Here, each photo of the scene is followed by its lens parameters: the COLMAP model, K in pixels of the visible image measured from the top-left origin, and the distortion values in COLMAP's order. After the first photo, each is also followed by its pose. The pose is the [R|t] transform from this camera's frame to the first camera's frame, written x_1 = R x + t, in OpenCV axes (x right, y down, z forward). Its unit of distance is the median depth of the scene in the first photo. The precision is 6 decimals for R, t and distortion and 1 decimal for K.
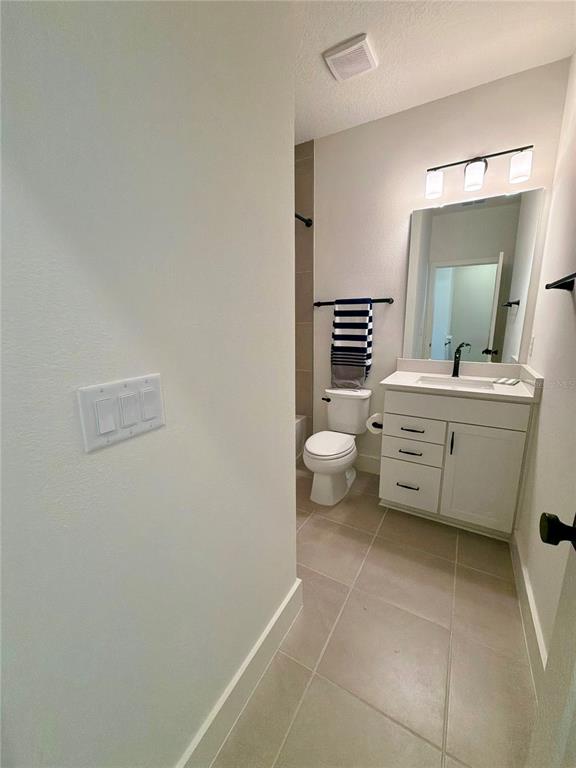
lens RADIAL K [[307.7, 0, 287.8], [0, 307.7, 384.6], [0, 0, 1]] dist [0.003141, -0.000777]
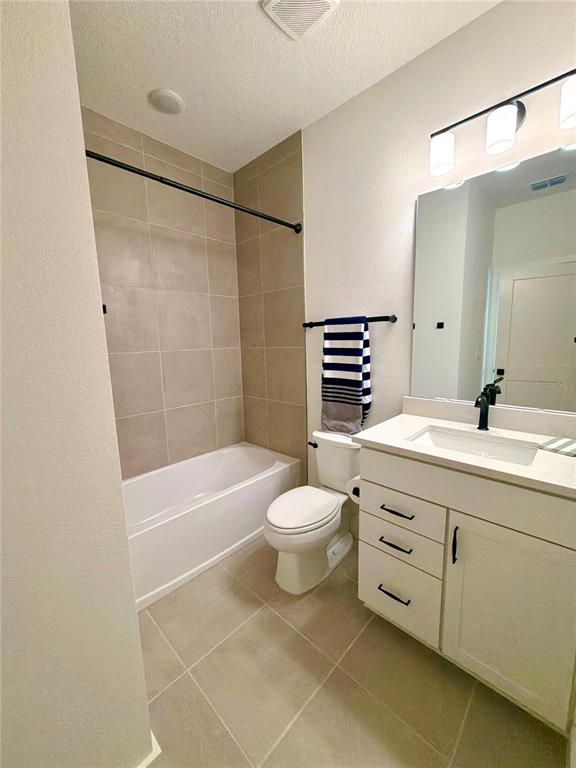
lens RADIAL K [[307.7, 0, 285.8], [0, 307.7, 385.2], [0, 0, 1]] dist [0.003141, -0.000777]
pose [[0.971049, 0.016014, -0.238341, 0.252772], [-0.027593, 0.998591, -0.045324, -0.068931], [0.237280, 0.050589, 0.970123, 0.219718]]
